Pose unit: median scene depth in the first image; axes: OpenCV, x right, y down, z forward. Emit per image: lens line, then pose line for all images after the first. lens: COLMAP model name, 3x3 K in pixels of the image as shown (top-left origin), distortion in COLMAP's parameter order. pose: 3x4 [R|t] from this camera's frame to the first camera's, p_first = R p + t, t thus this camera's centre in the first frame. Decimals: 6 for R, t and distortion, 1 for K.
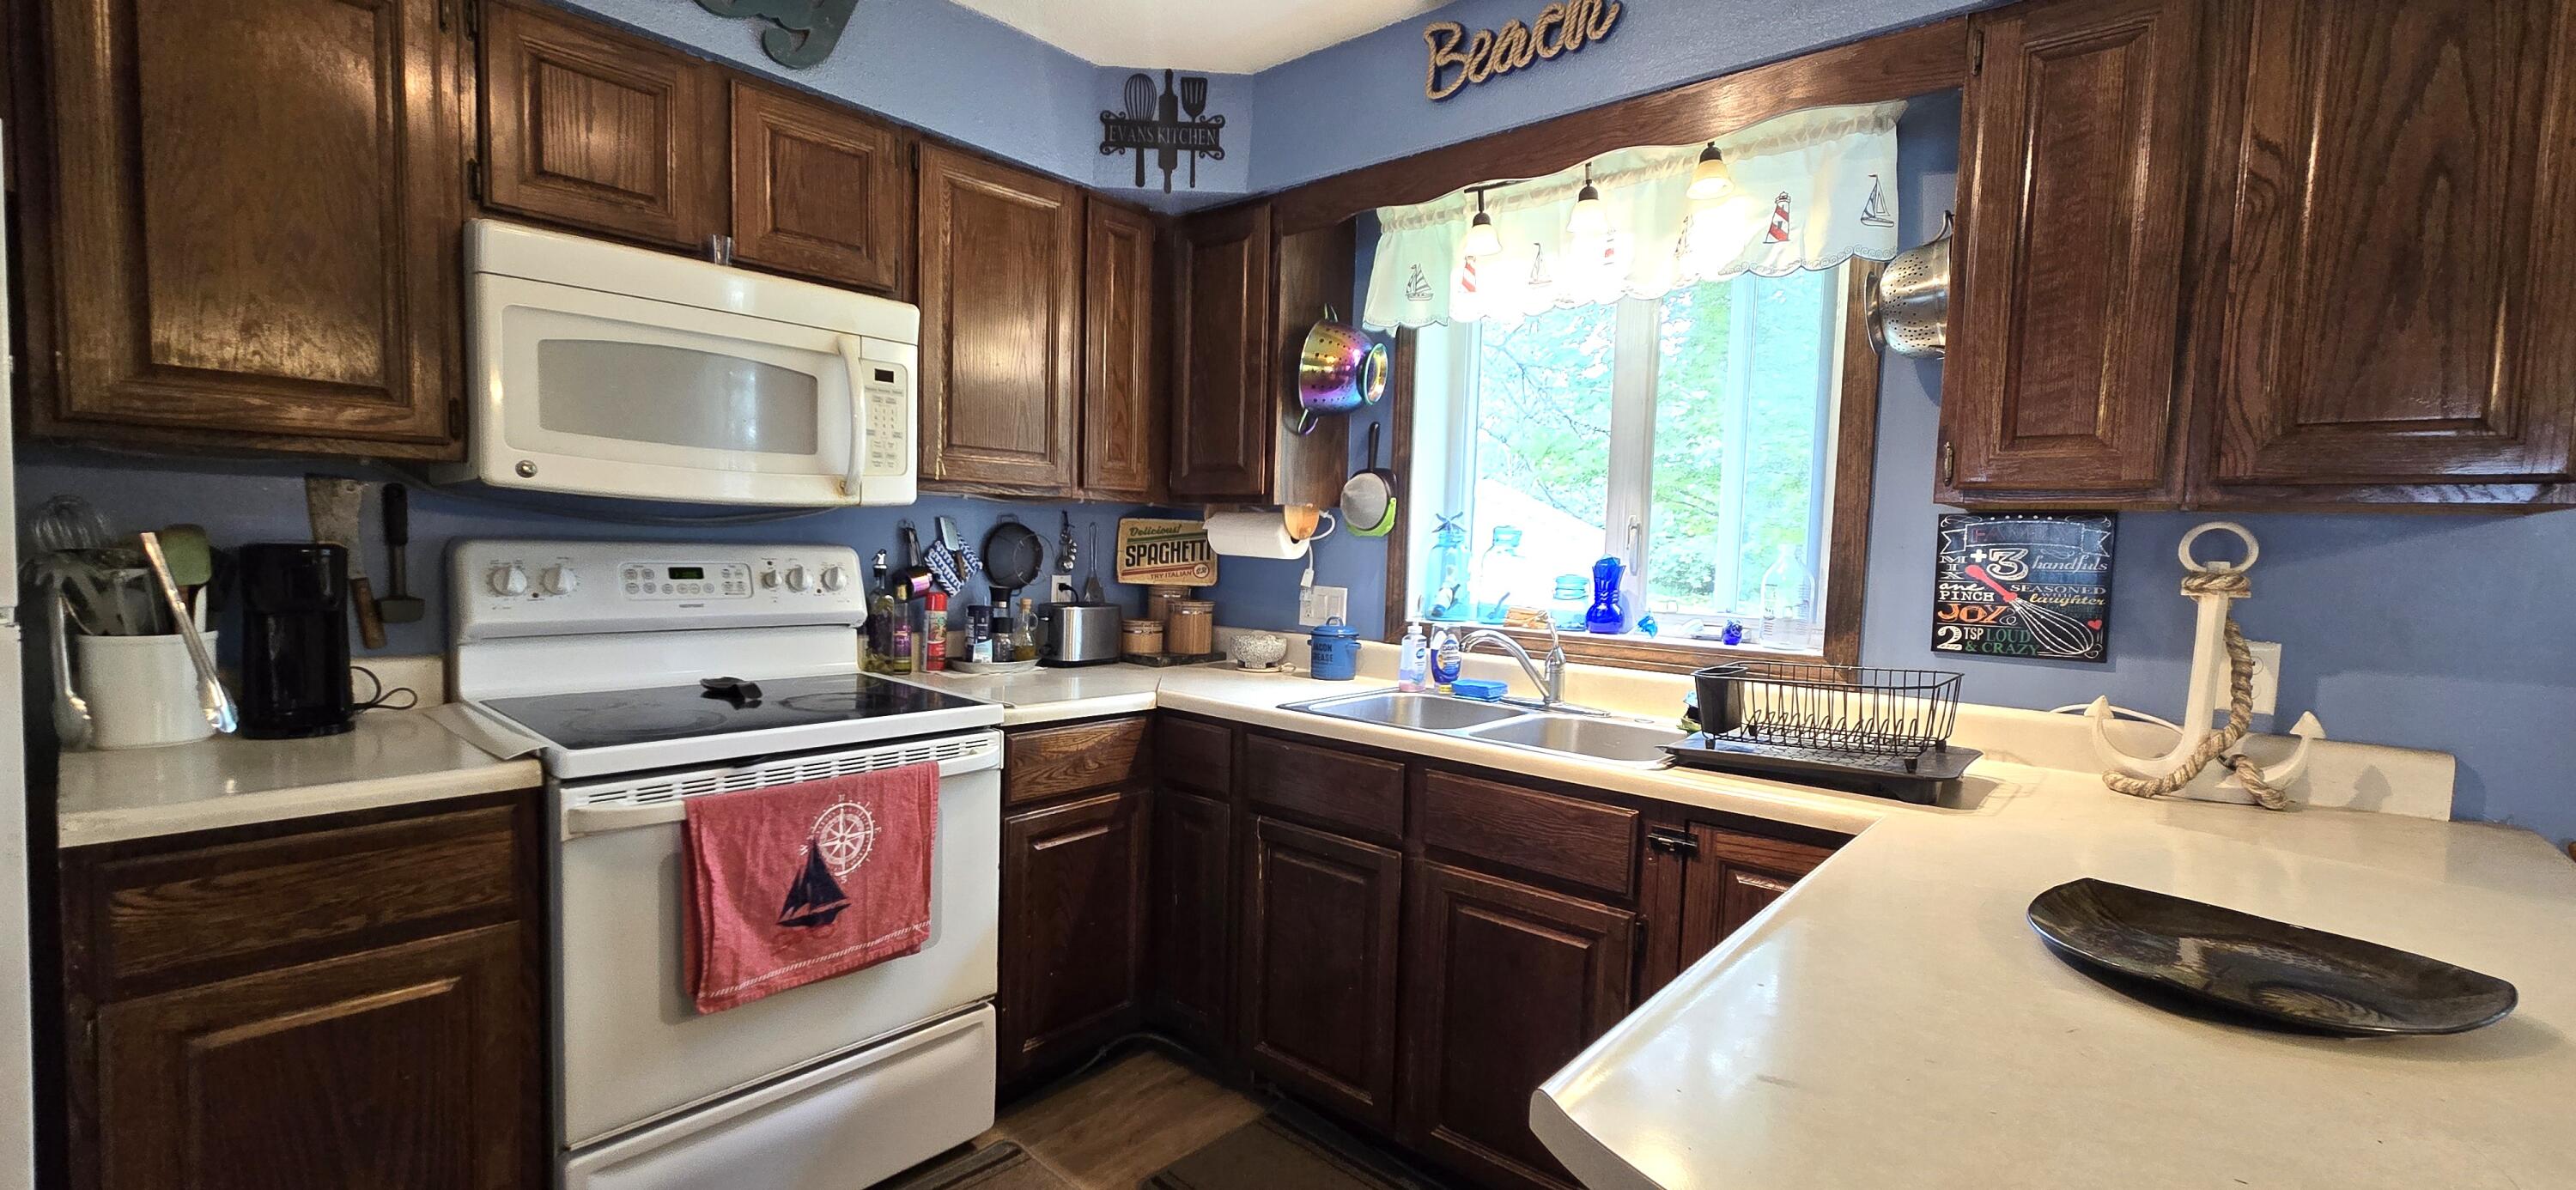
lens RADIAL K [[1049.5, 0, 1281.6], [0, 1049.5, 609.7], [0, 0, 1]] dist [-0.001552, 0.000424]
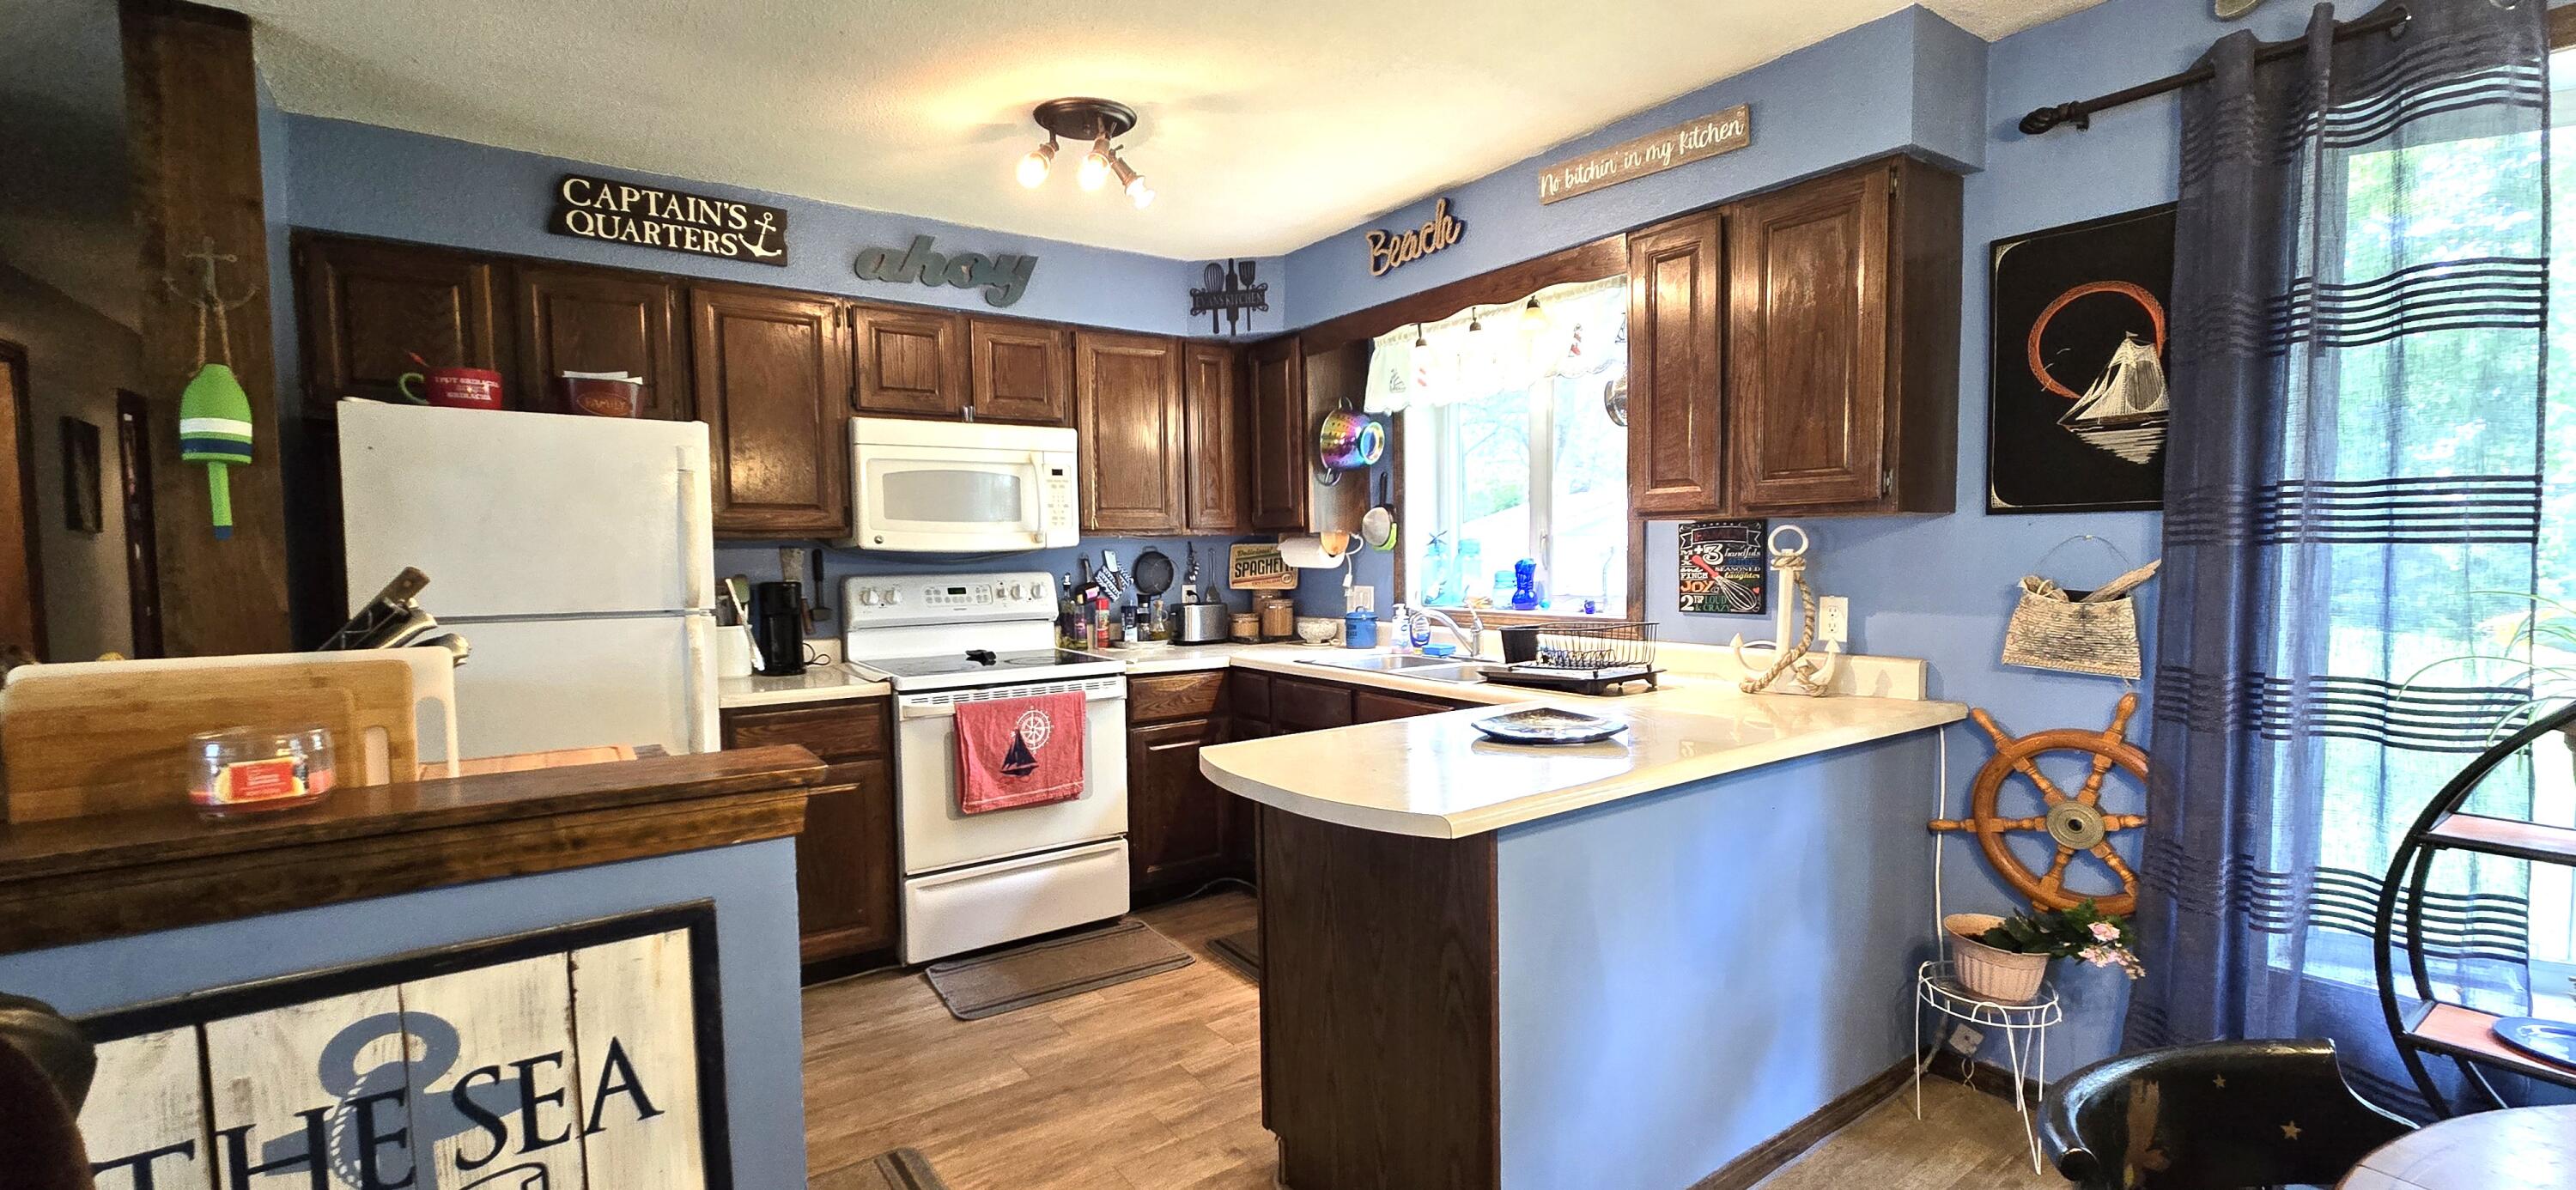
lens RADIAL K [[1049.5, 0, 1294.4], [0, 1049.5, 606.2], [0, 0, 1]] dist [-0.001552, 0.000424]
pose [[0.974315, -0.032395, -0.222849, 0.394306], [0.029372, 0.999426, -0.016866, 0.039047], [0.223267, 0.009887, 0.974707, -0.618269]]
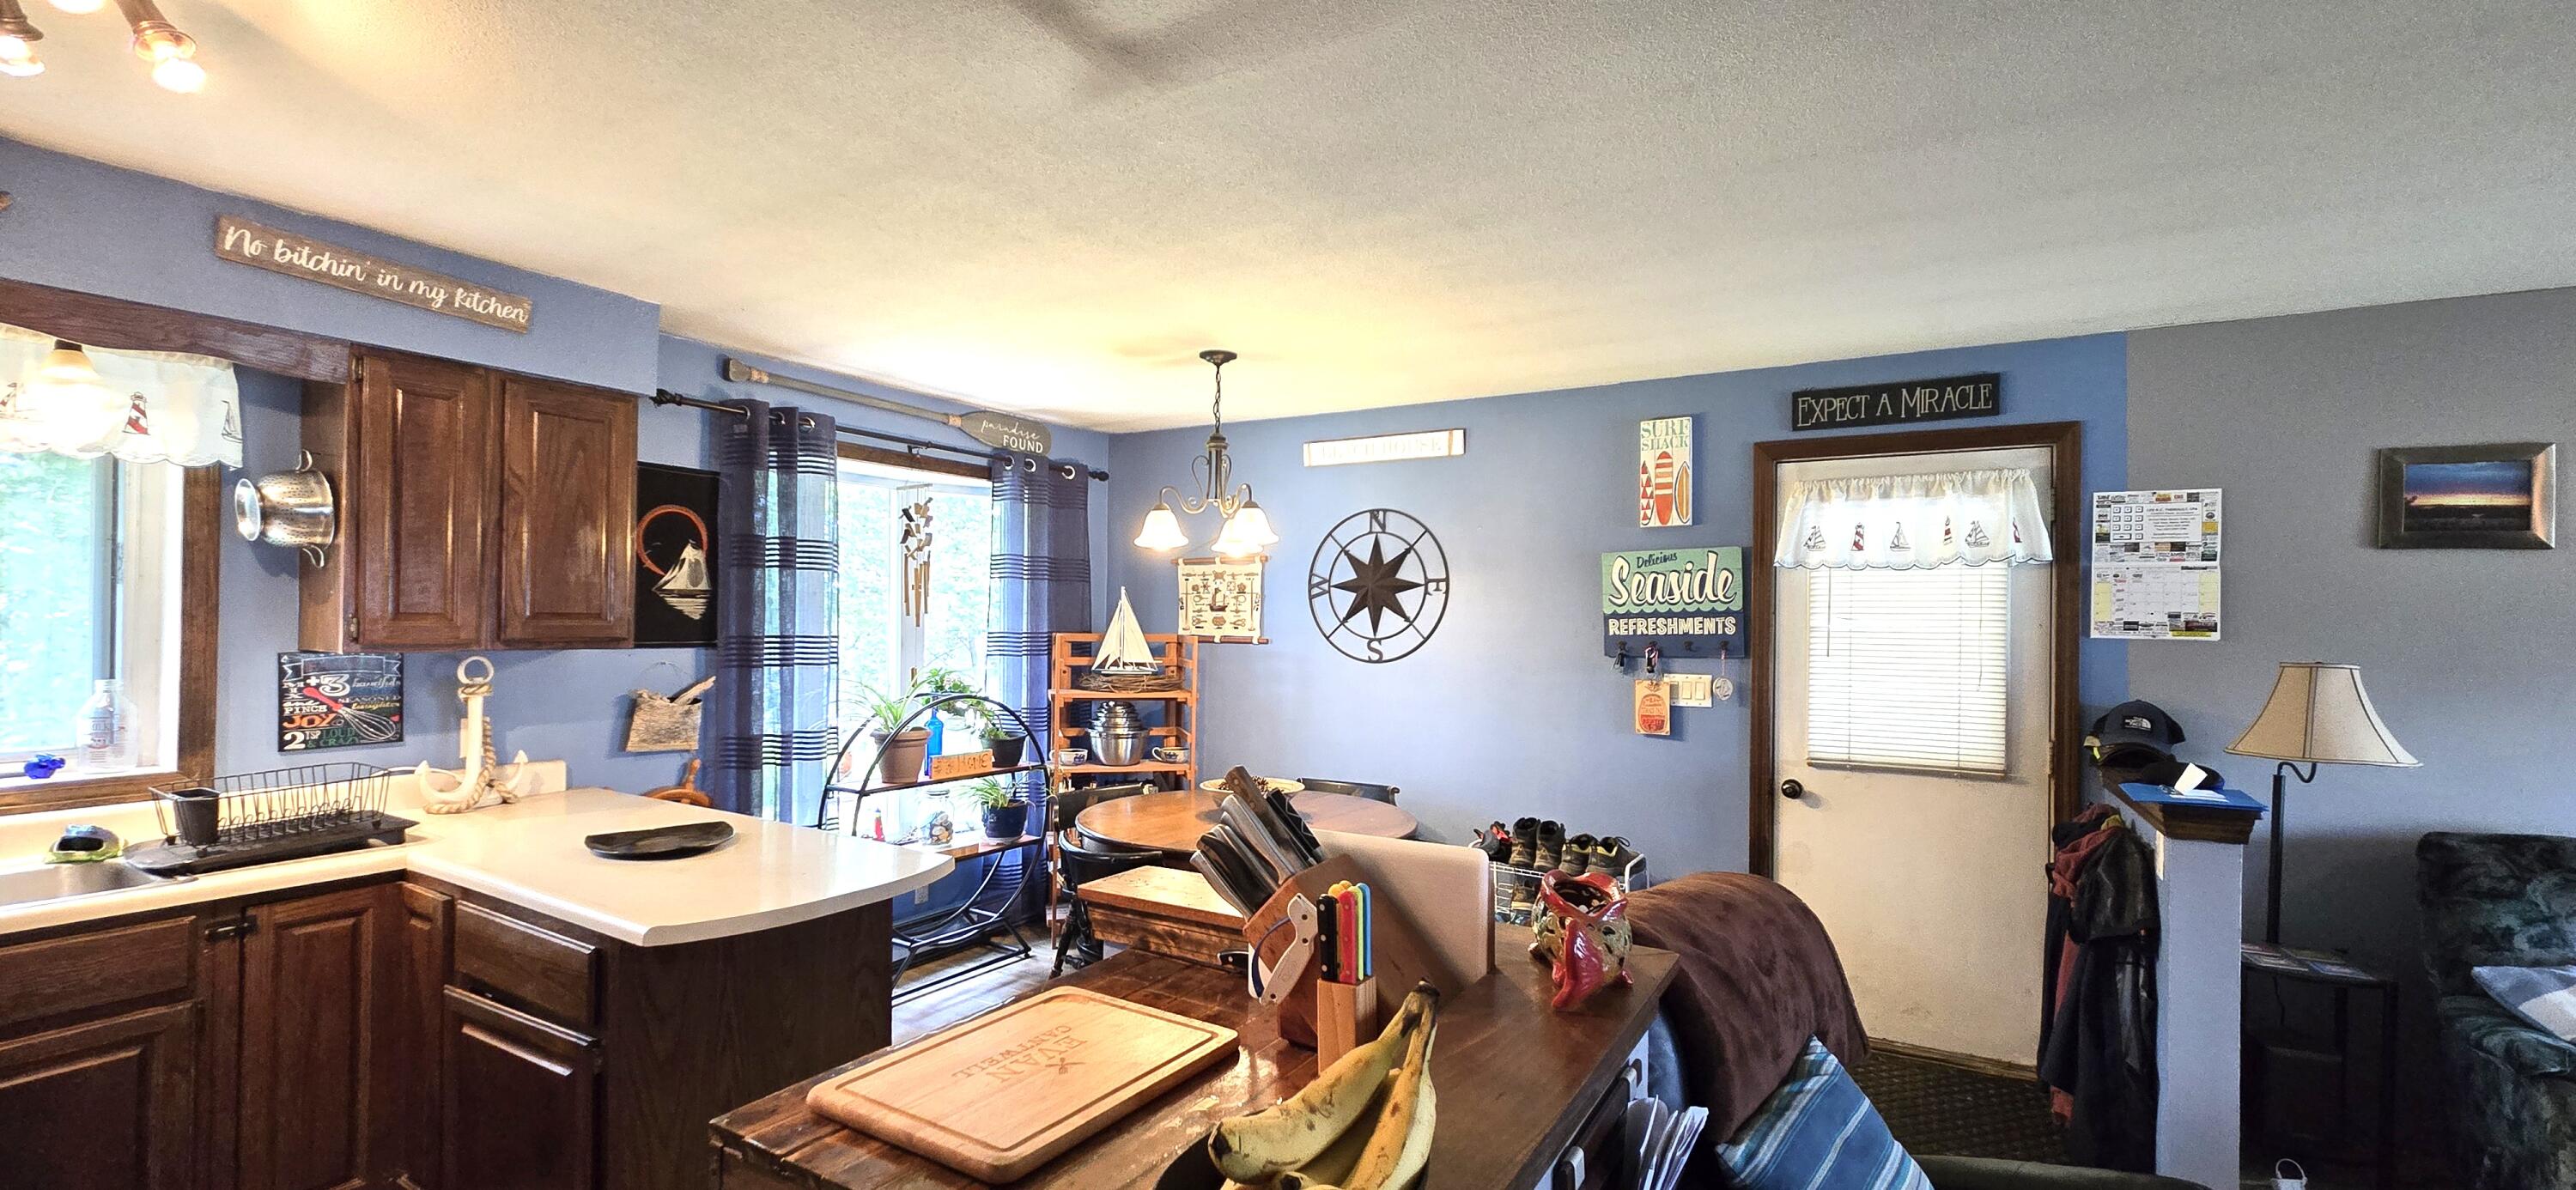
lens RADIAL K [[1049.5, 0, 1277.4], [0, 1049.5, 624.0], [0, 0, 1]] dist [-0.001552, 0.000424]
pose [[-0.183921, -0.038211, 0.982198, -0.930811], [0.048023, 0.997701, 0.047807, -0.126333], [-0.981767, 0.055961, -0.181663, -0.044373]]
